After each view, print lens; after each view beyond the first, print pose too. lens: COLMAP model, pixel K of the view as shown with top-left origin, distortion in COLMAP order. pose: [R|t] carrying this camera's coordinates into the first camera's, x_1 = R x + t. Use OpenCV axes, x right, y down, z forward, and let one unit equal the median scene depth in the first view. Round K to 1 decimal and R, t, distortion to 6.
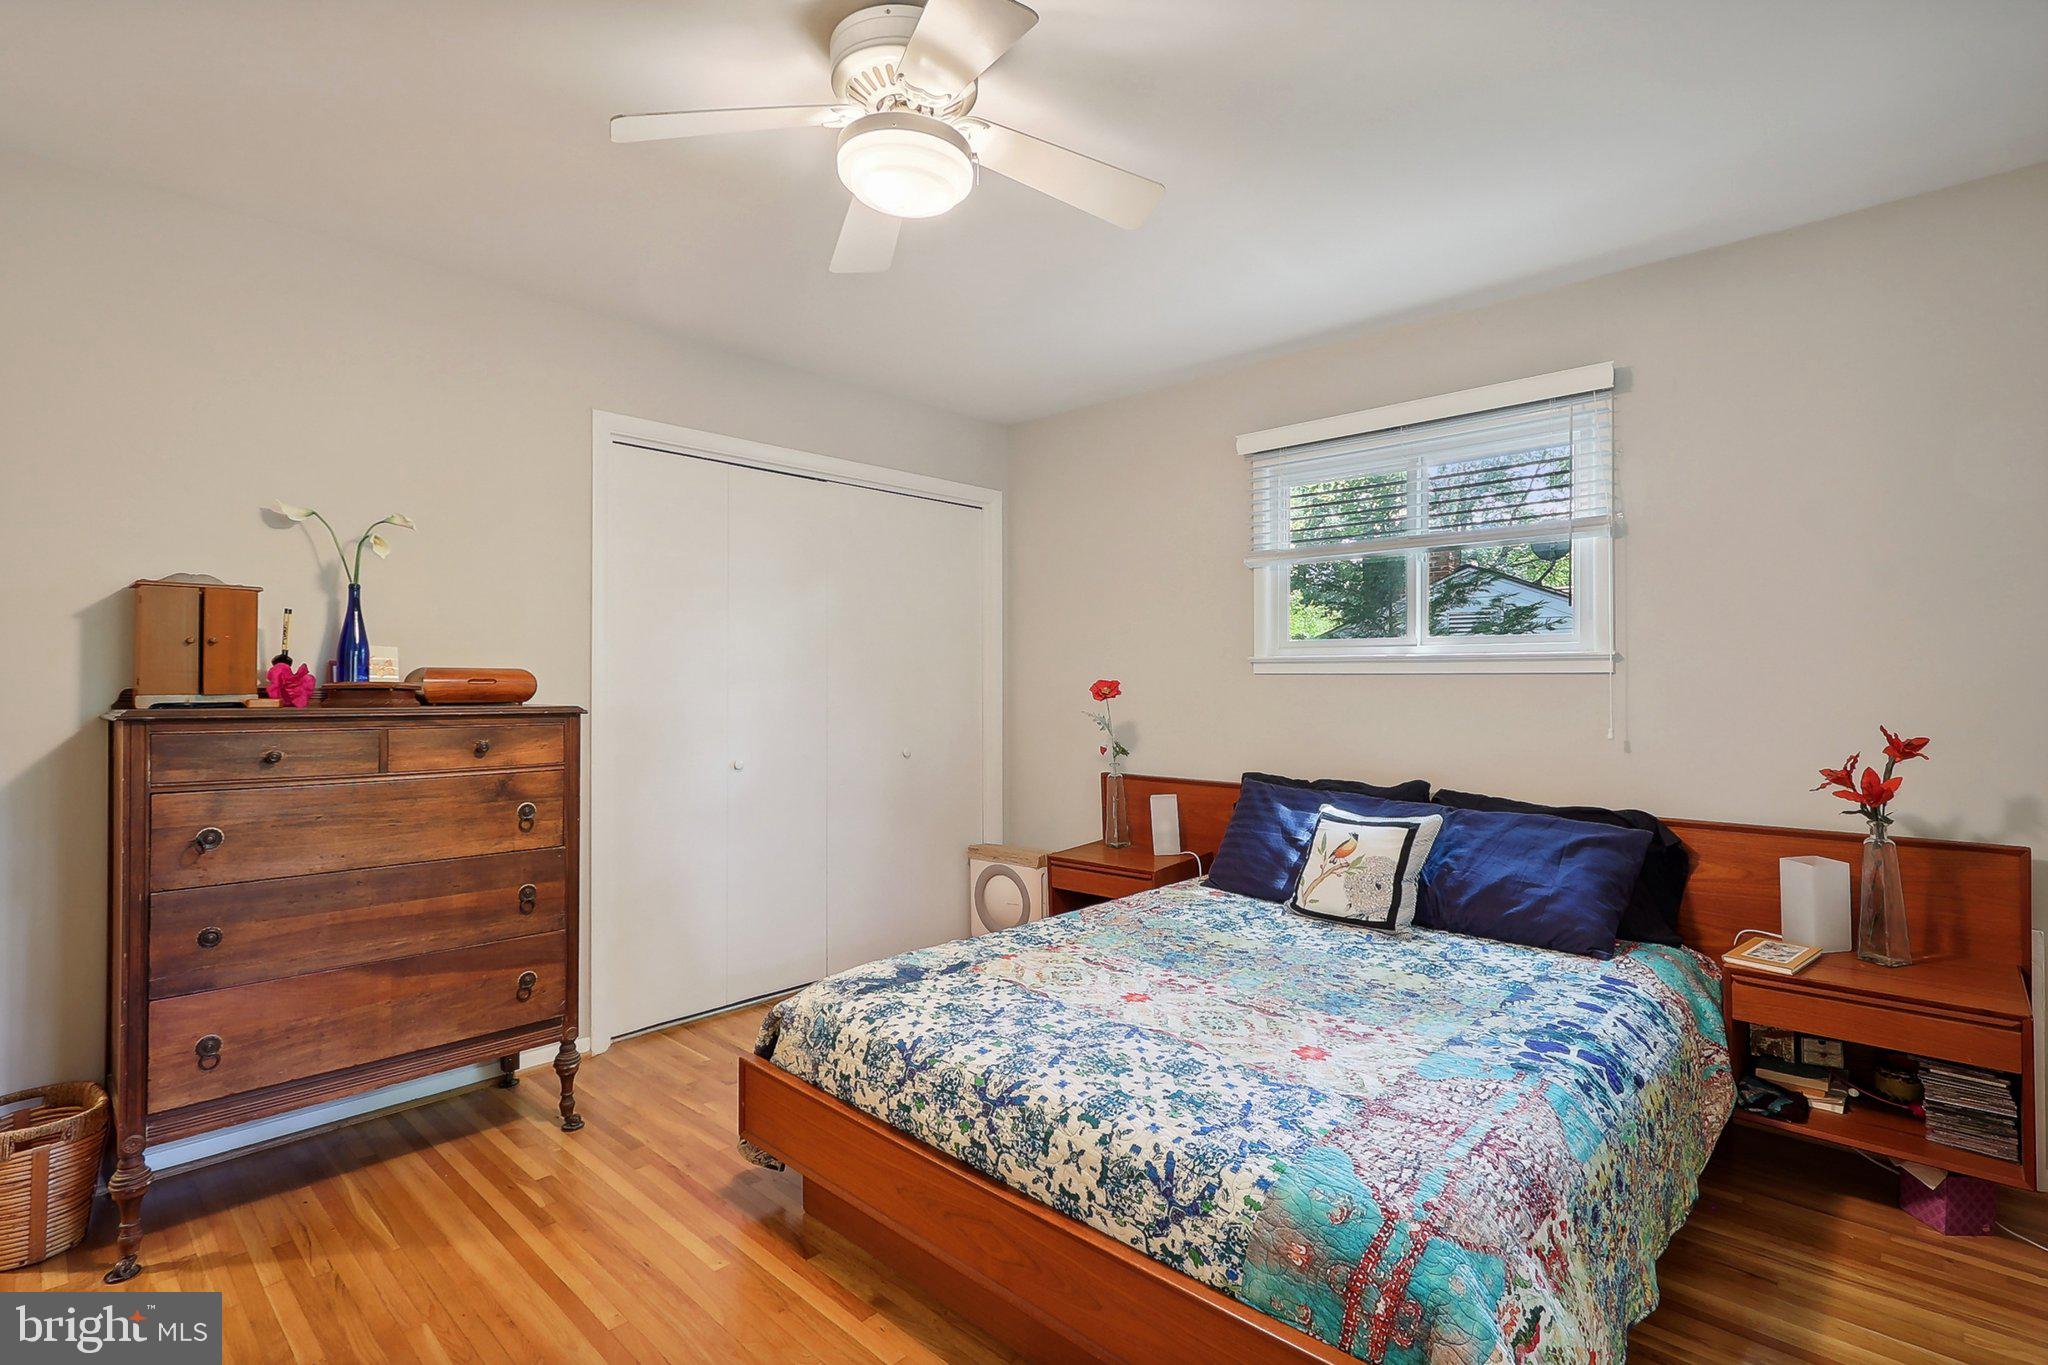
lens RADIAL K [[961.3, 0, 1020.1], [0, 961.3, 682.5], [0, 0, 1]] dist [-0.000344, -0.001395]
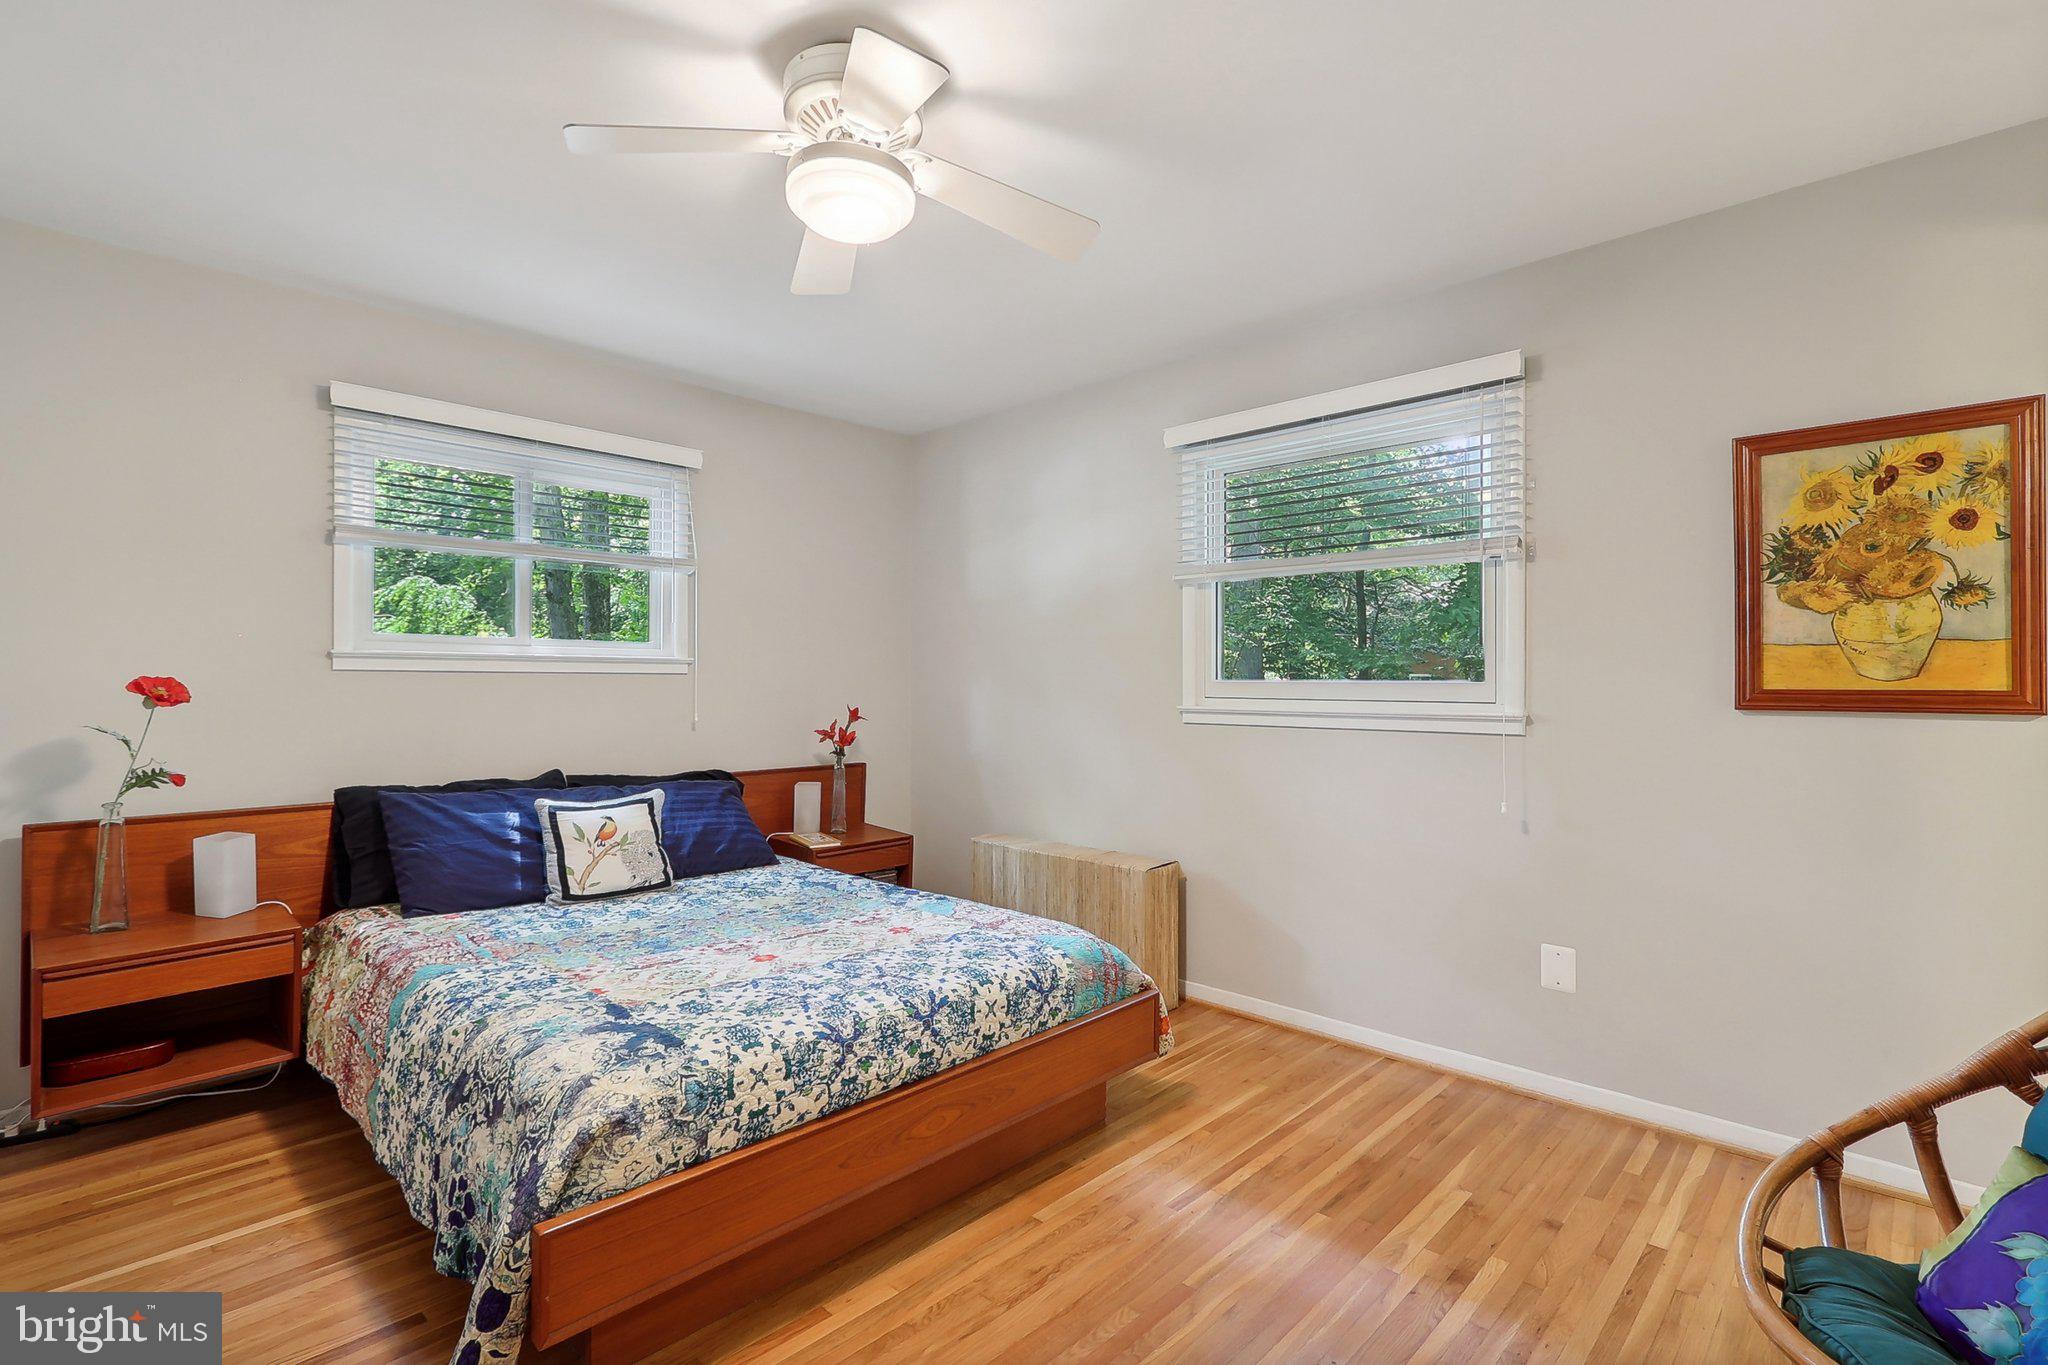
lens RADIAL K [[961.3, 0, 1019.7], [0, 961.3, 677.7], [0, 0, 1]] dist [-0.000344, -0.001395]
pose [[0.004615, 0.001978, 0.999987, -1.065938], [-0.002186, 0.999996, -0.001968, -0.003230], [-0.999987, -0.002177, 0.004620, 0.725448]]
